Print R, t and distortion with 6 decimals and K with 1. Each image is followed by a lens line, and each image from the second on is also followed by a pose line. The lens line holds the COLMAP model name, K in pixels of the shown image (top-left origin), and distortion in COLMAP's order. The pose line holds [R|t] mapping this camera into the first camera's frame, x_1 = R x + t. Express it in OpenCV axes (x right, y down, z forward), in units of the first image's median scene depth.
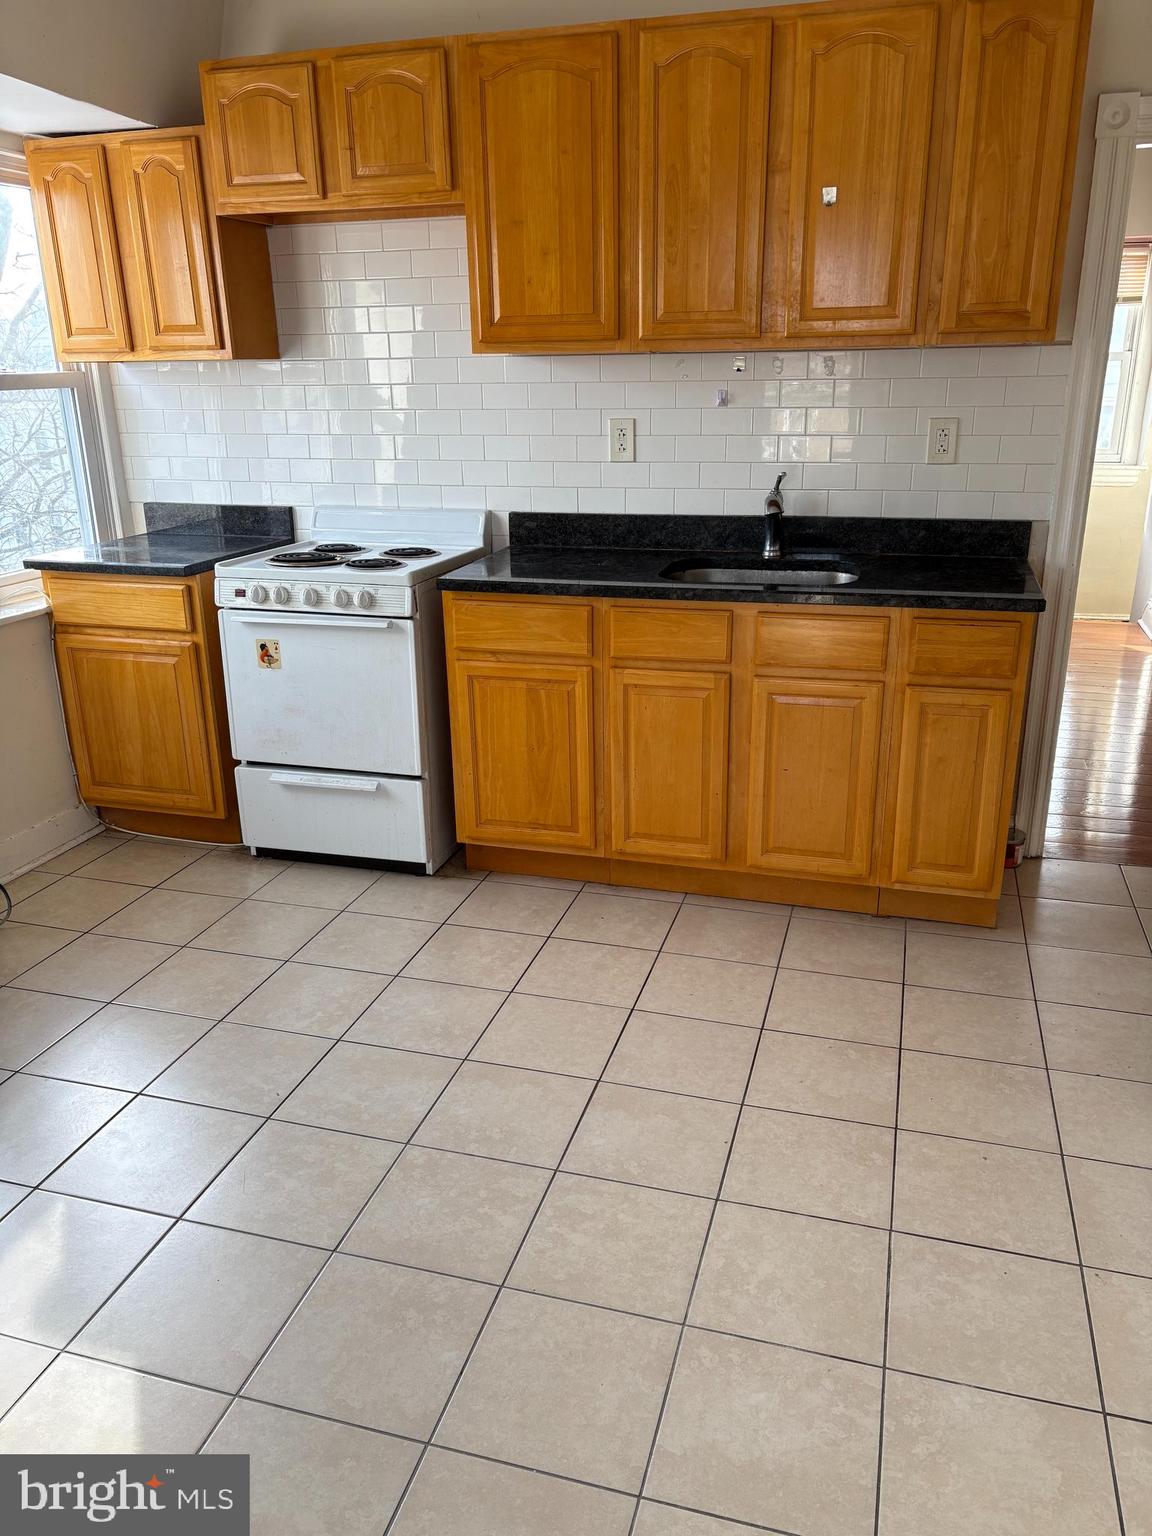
lens RADIAL K [[1154.7, 0, 582.3], [0, 1154.7, 766.8], [0, 0, 1]] dist [0.036749, -0.033224]
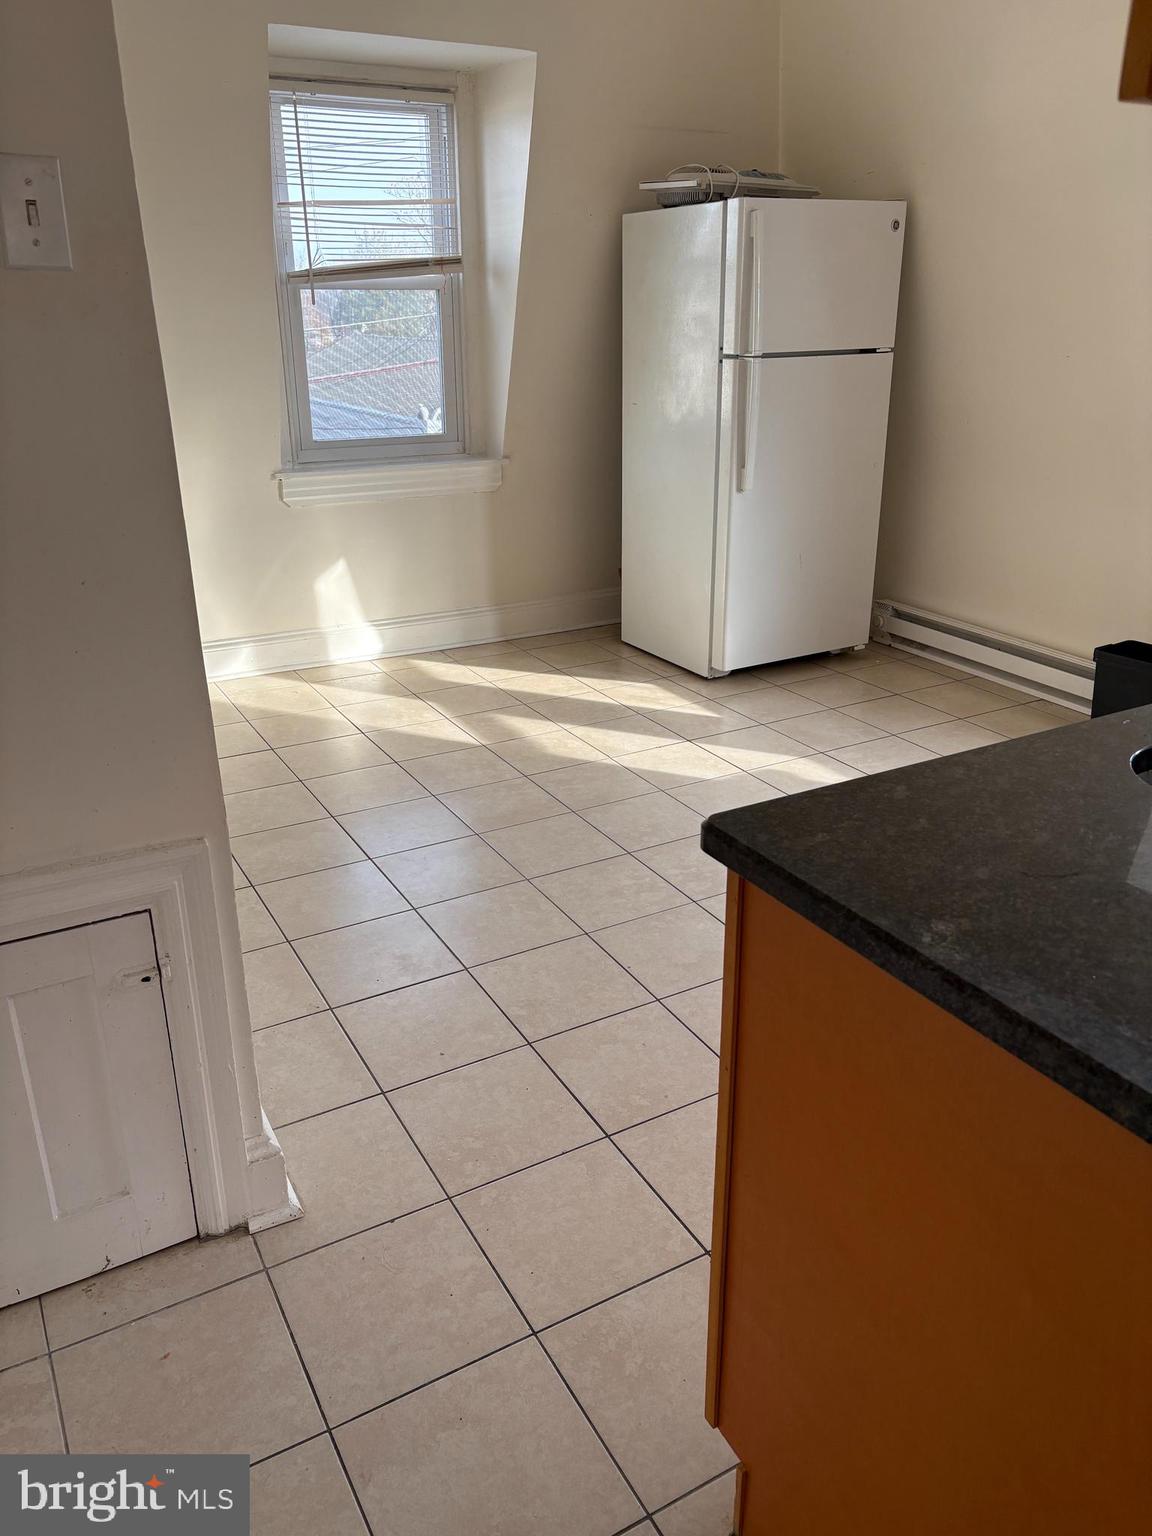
lens RADIAL K [[1154.7, 0, 582.3], [0, 1154.7, 766.8], [0, 0, 1]] dist [0.036749, -0.033224]
pose [[-0.704241, 0.277608, -0.653436, 0.954472], [-0.215626, 0.793272, 0.569407, -0.531876], [0.676424, 0.541898, -0.498796, 1.616914]]
